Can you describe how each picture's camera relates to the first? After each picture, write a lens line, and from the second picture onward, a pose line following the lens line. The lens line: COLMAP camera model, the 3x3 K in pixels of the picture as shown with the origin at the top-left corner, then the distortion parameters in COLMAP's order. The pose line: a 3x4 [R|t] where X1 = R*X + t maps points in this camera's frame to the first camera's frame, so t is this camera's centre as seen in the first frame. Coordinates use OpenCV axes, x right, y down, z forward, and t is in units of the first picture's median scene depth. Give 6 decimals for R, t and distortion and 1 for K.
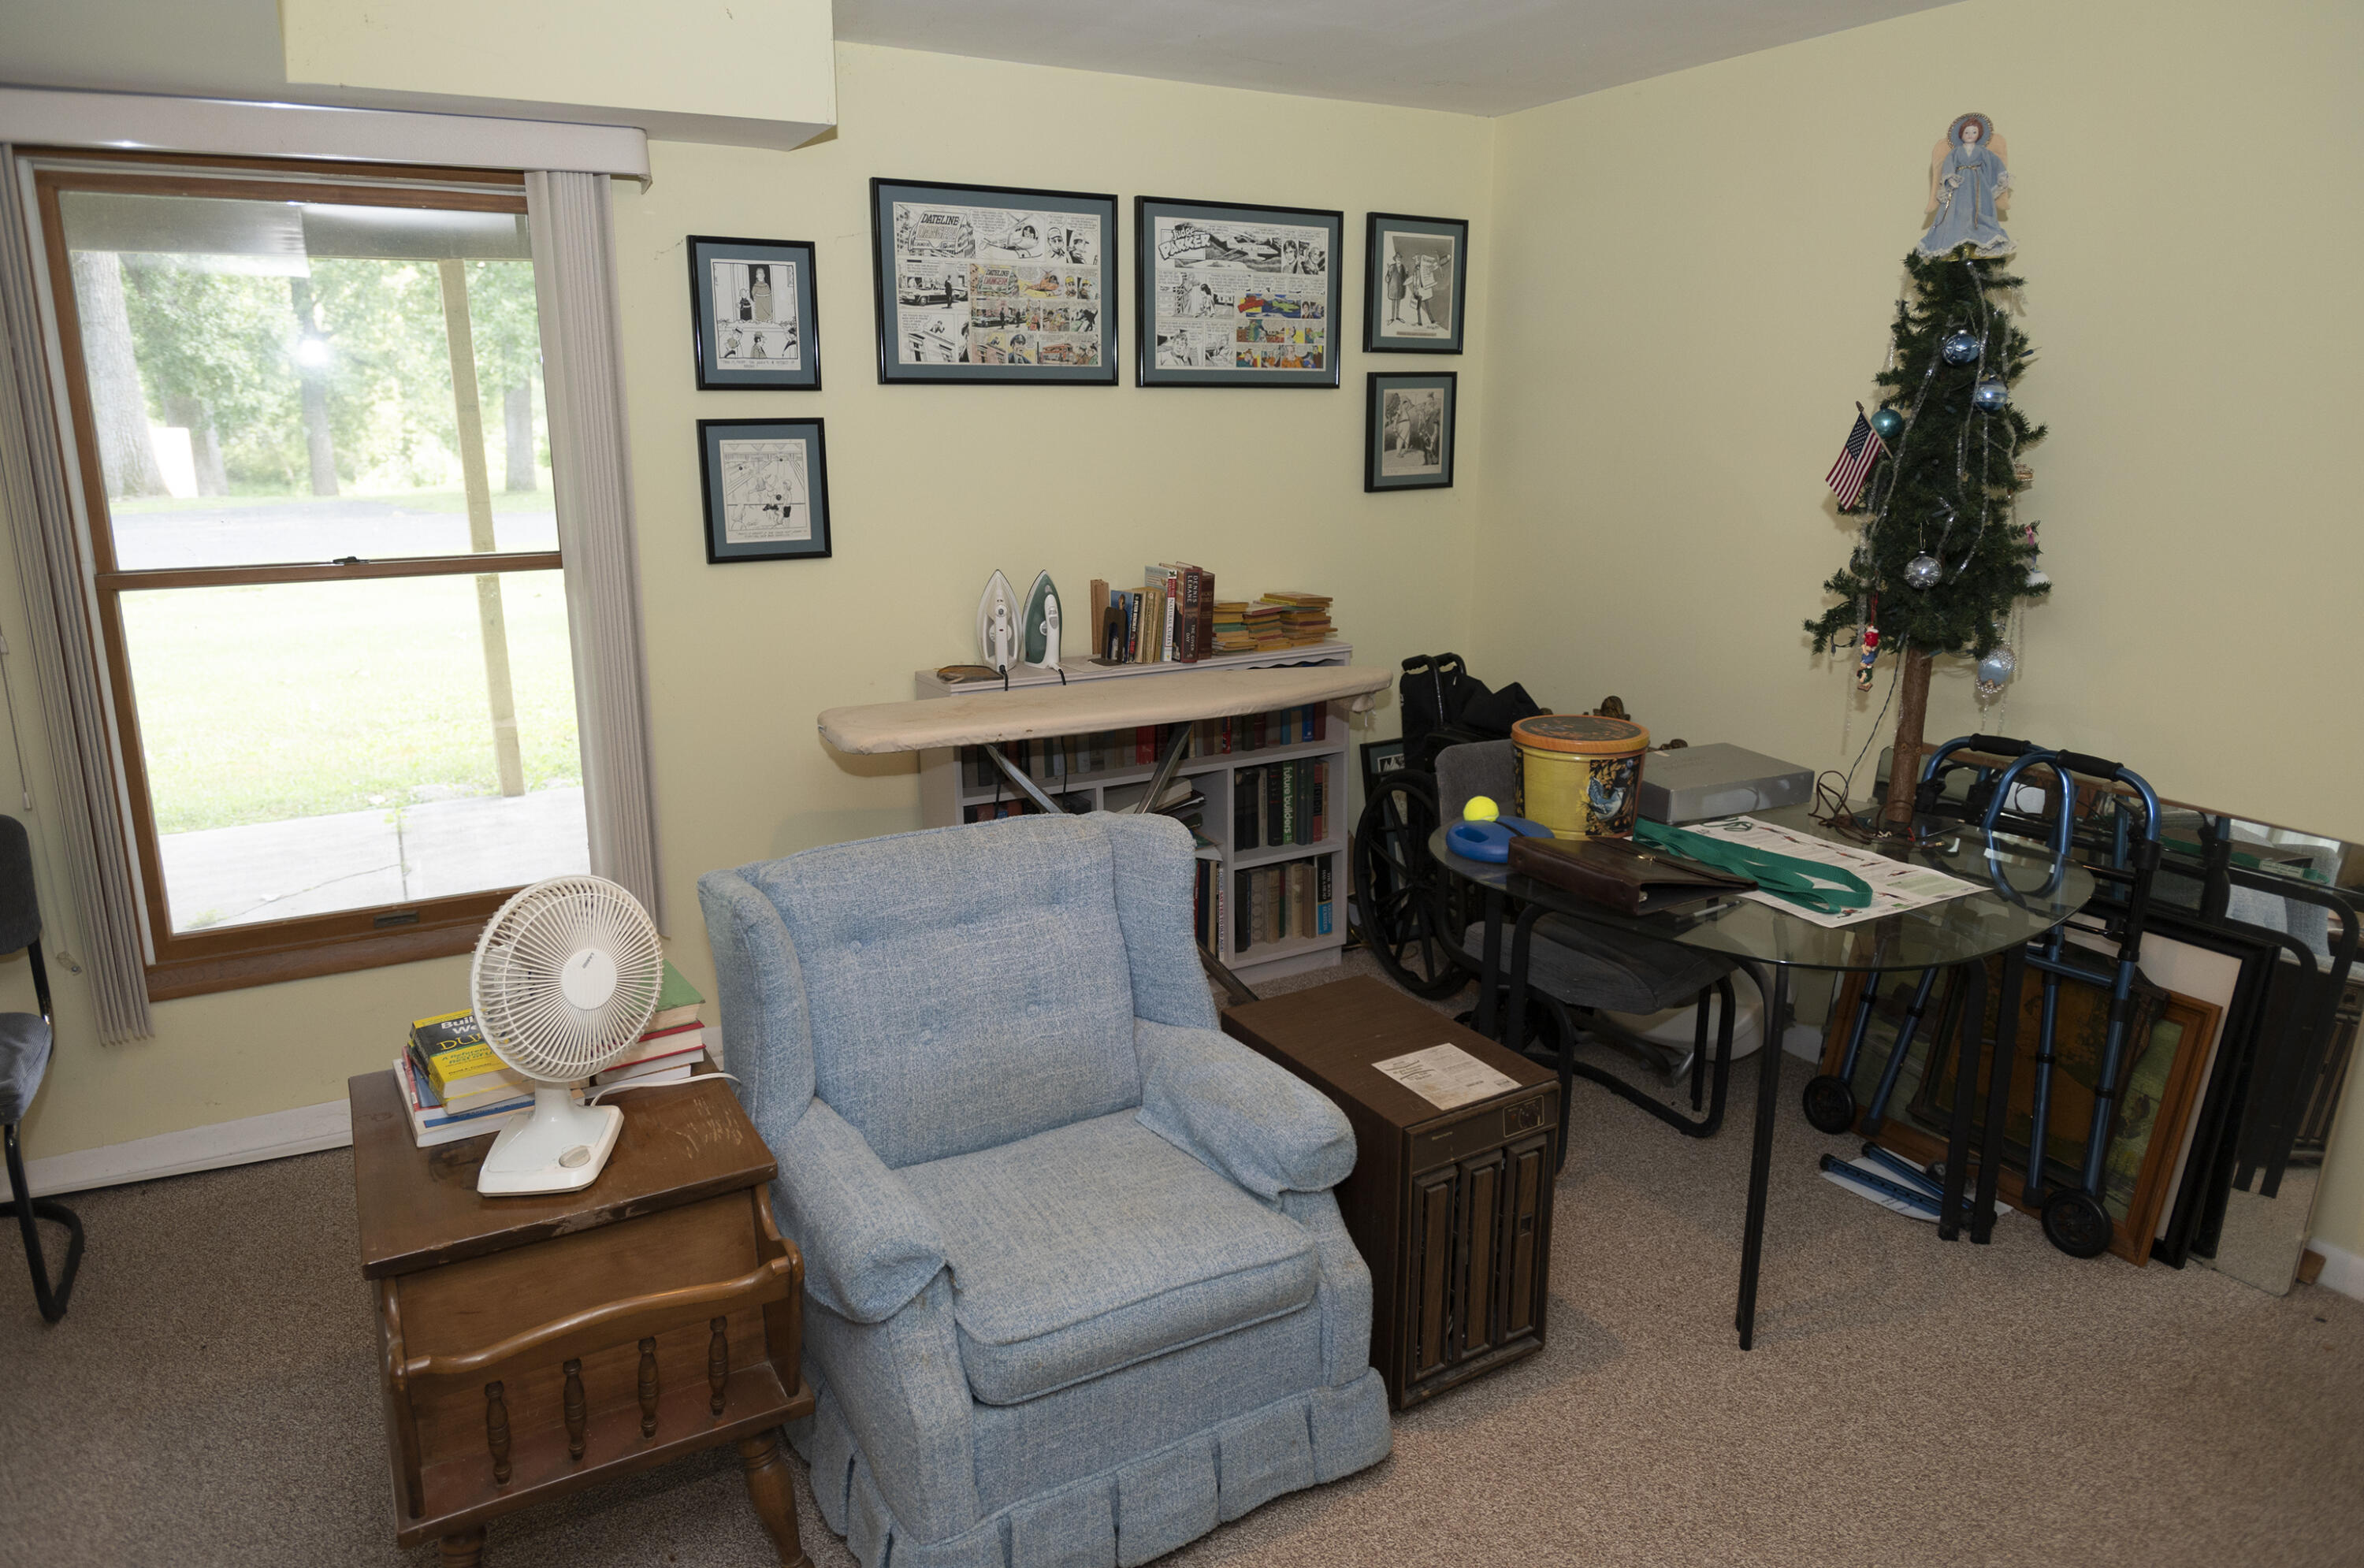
lens RADIAL K [[1504.2, 0, 1182.0], [0, 1504.2, 784.0], [0, 0, 1]] dist [-0.017370, -0.001333]
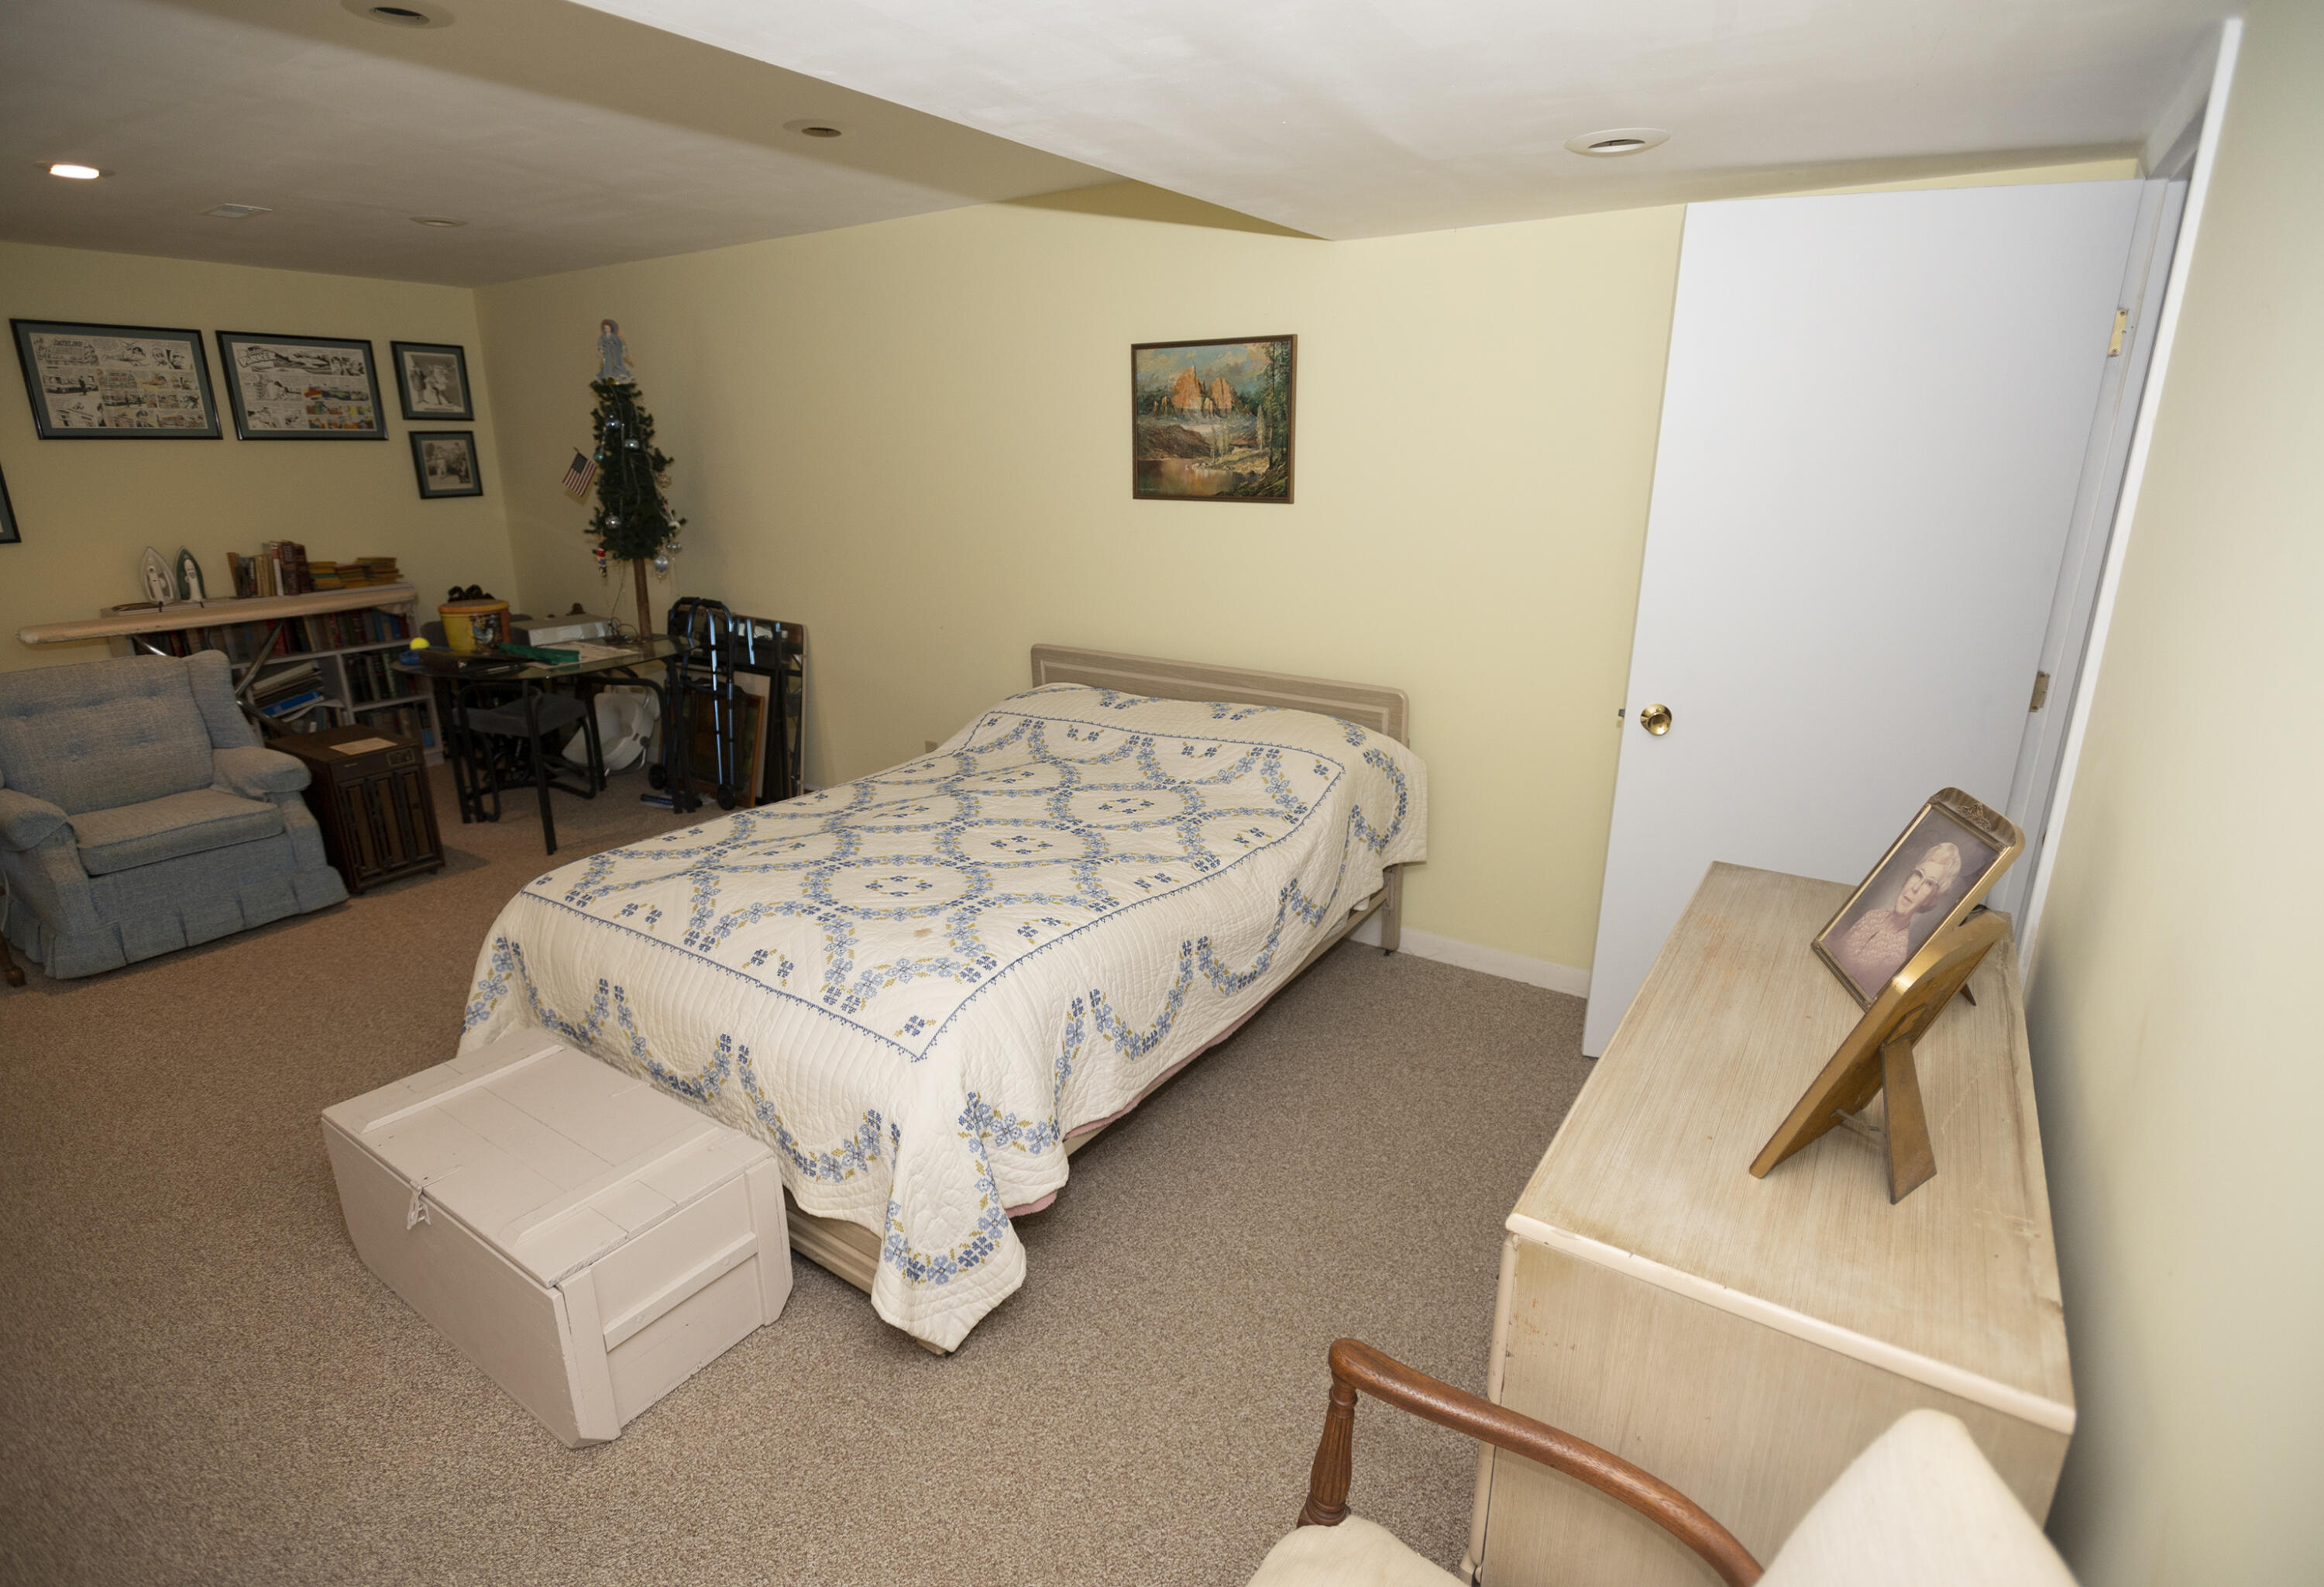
lens RADIAL K [[1150.7, 0, 1162.0], [0, 1150.7, 793.5], [0, 0, 1]] dist [-0.002919, -0.005430]
pose [[0.894236, -0.128630, 0.428715, 0.314033], [0.109294, 0.991574, 0.069536, 0.172498], [-0.434047, -0.015326, 0.900760, -0.690174]]
